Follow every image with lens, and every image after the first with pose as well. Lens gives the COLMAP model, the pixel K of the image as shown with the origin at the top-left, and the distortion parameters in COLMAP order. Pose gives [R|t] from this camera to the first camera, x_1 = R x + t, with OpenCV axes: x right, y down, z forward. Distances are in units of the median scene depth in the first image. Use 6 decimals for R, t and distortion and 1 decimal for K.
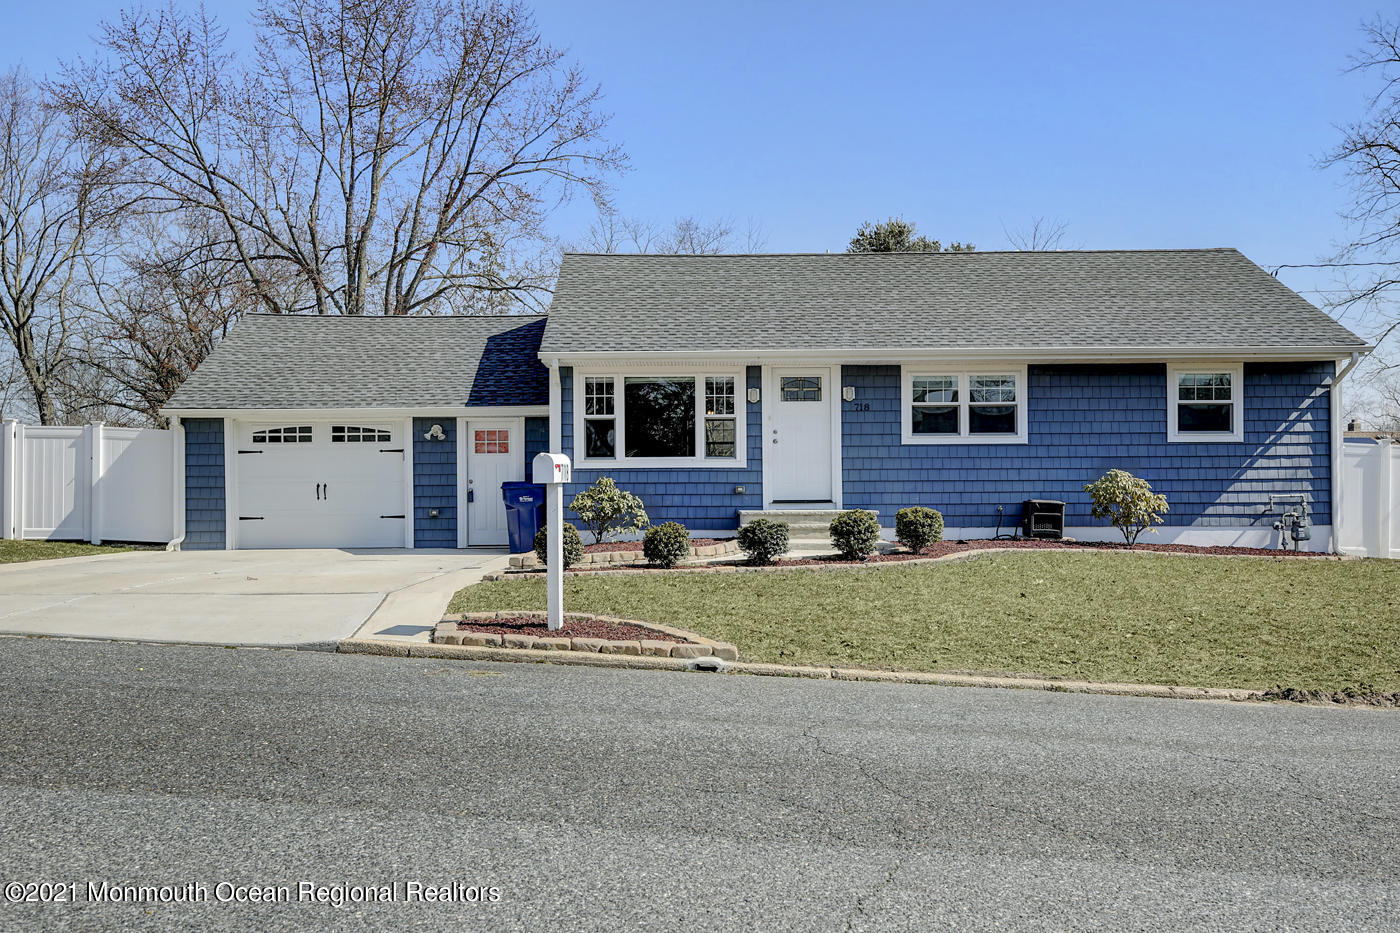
lens RADIAL K [[1368.8, 0, 700.6], [0, 1368.8, 484.6], [0, 0, 1]] dist [0.043162, 0.006557]
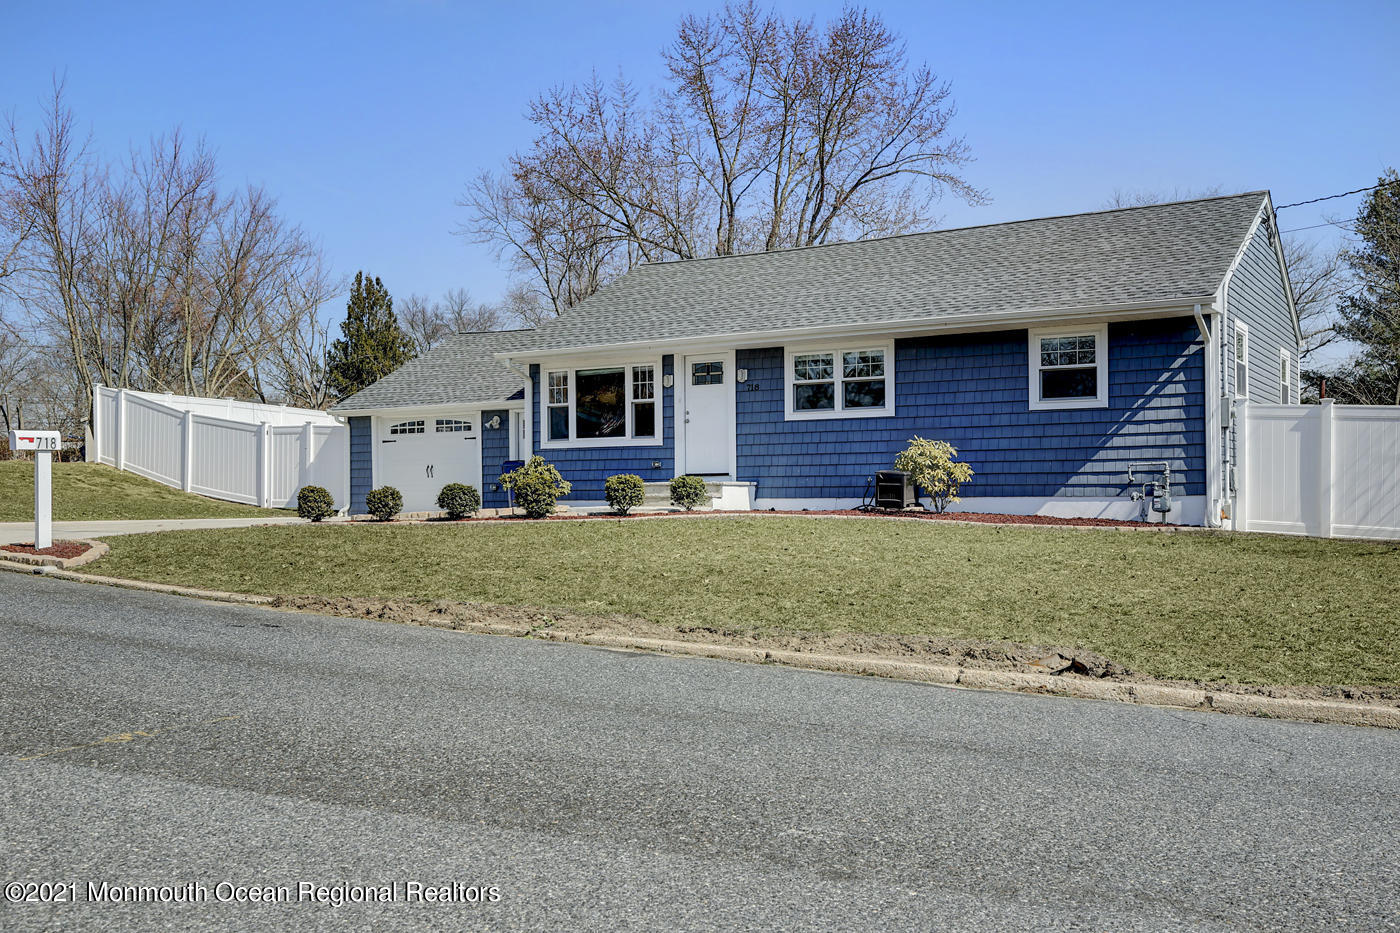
lens RADIAL K [[1368.8, 0, 700.6], [0, 1368.8, 484.6], [0, 0, 1]] dist [0.043162, 0.006557]
pose [[0.850150, -0.005122, -0.526516, 0.651232], [0.005947, 0.999982, -0.000125, 0.020346], [0.526507, -0.003024, 0.850165, 0.055669]]
